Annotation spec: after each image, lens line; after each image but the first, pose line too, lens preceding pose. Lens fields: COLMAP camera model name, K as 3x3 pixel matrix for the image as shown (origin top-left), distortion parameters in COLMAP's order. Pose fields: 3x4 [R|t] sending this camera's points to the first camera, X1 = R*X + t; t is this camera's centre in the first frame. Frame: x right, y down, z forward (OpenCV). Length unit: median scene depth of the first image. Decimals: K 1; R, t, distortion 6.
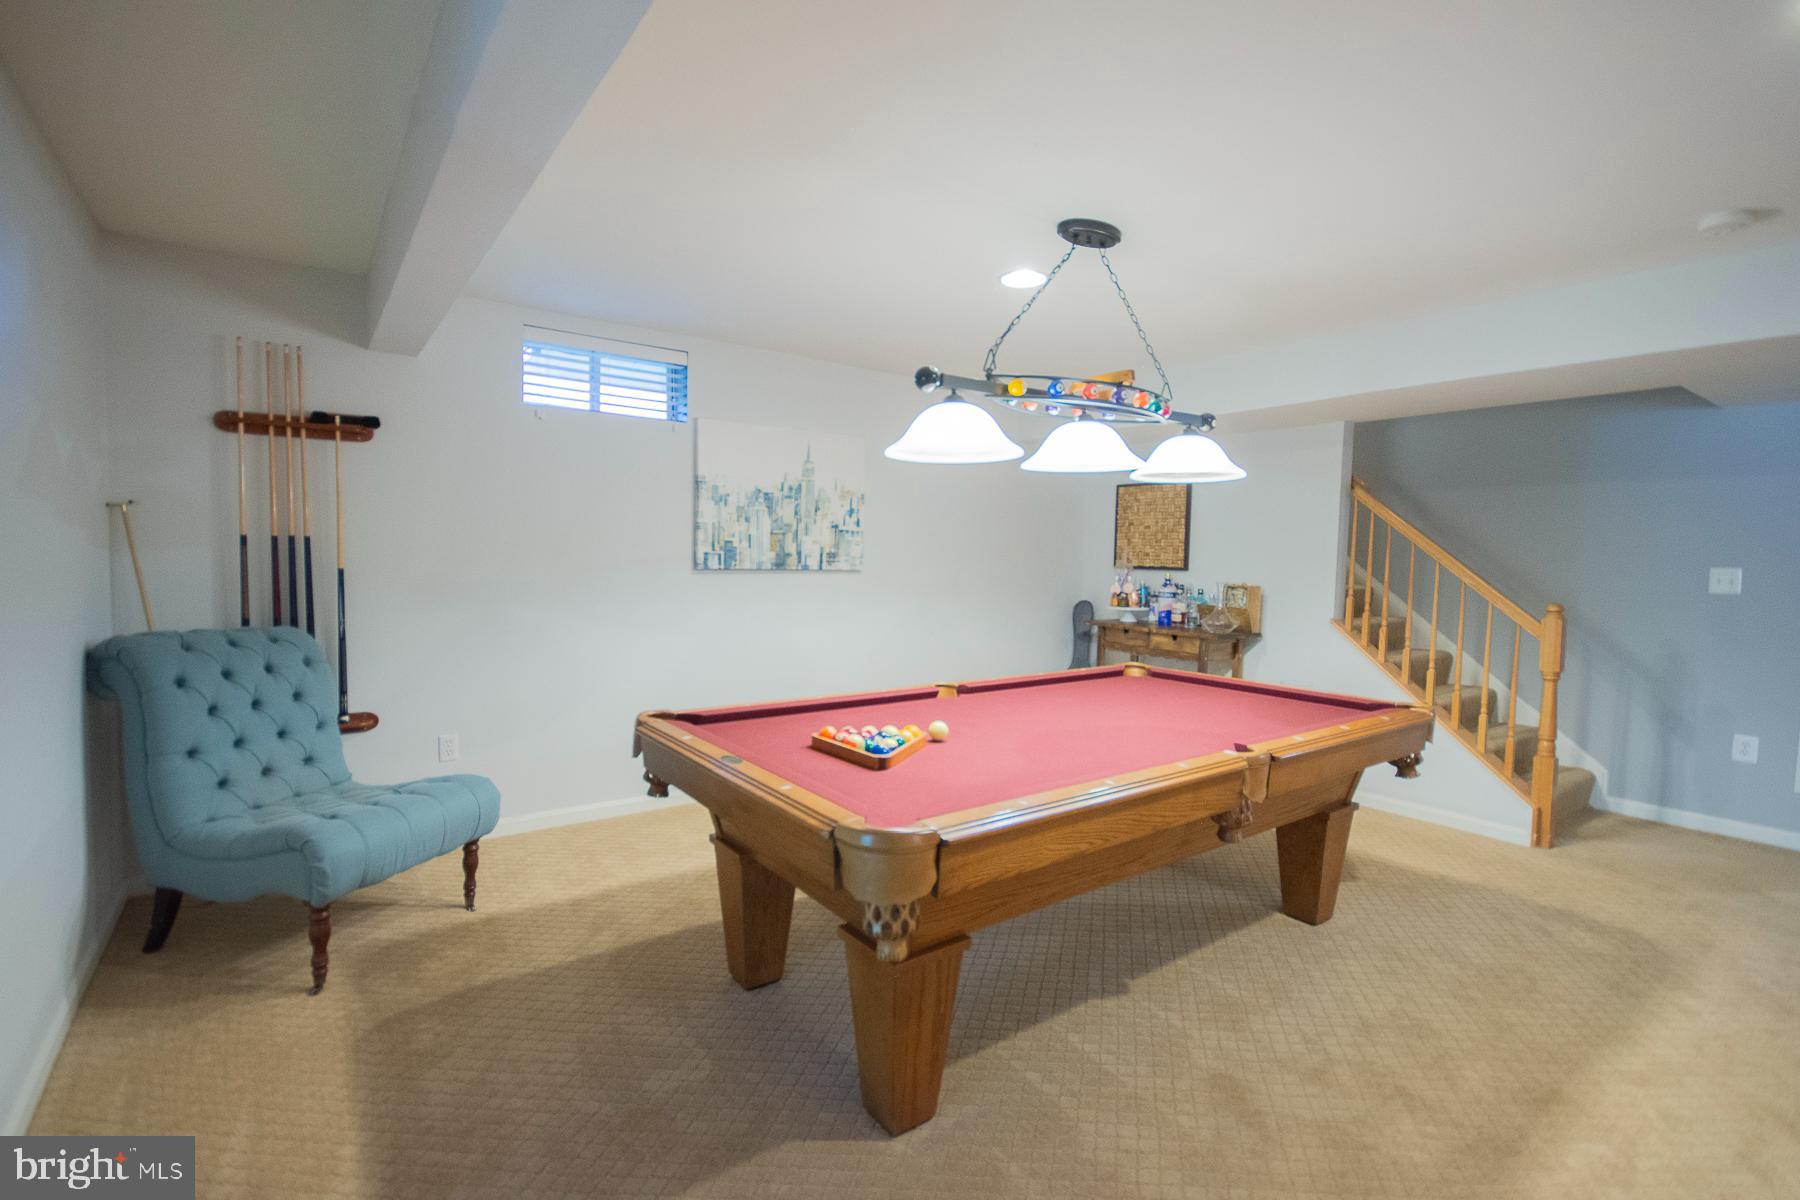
lens RADIAL K [[800.6, 0, 900.0], [0, 800.6, 600.0], [0, 0, 1]] dist [-0.028179, -0.000197]
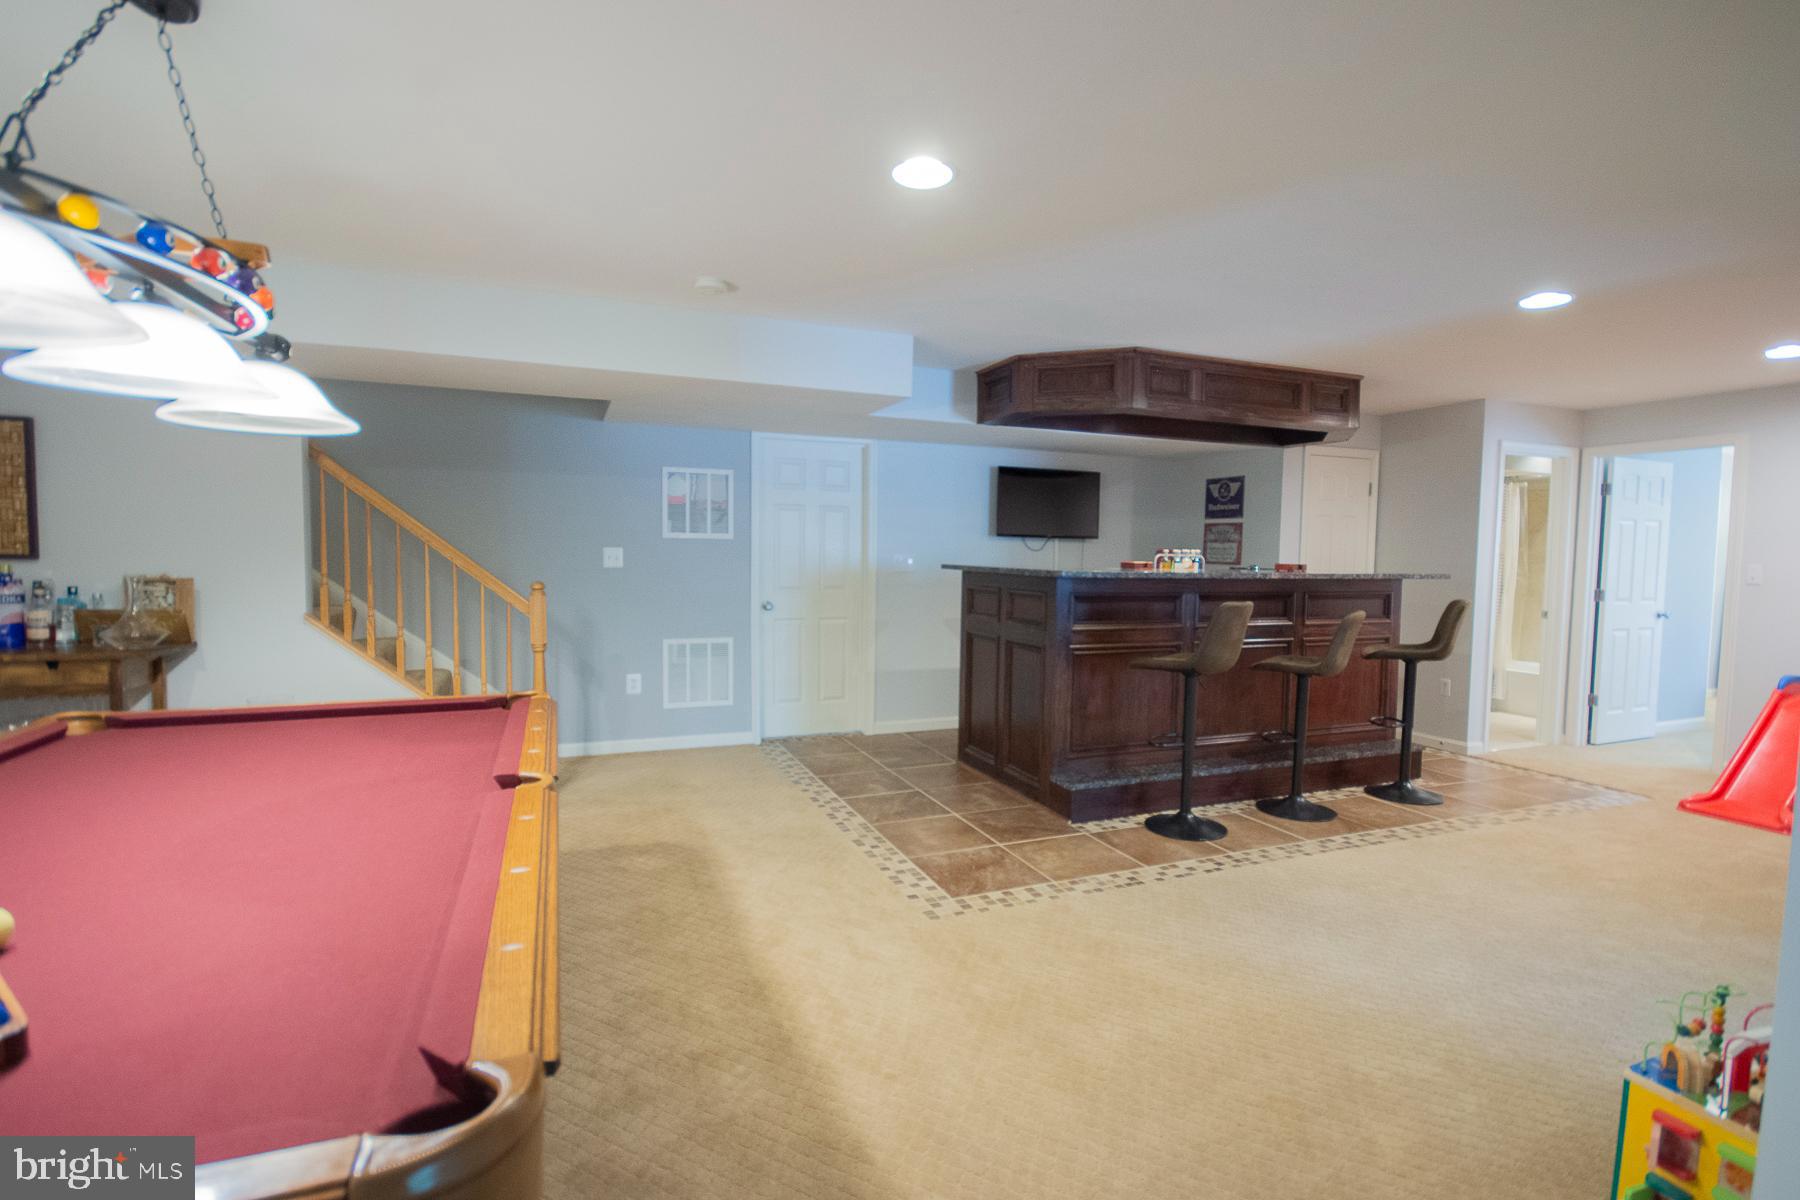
lens RADIAL K [[818.4, 0, 900.0], [0, 818.4, 600.0], [0, 0, 1]] dist [0.000409, -0.000471]
pose [[0.237229, -0.070572, 0.968887, -0.127235], [0.046525, 0.997039, 0.061231, -0.013245], [-0.970339, 0.030552, 0.239810, 0.188768]]
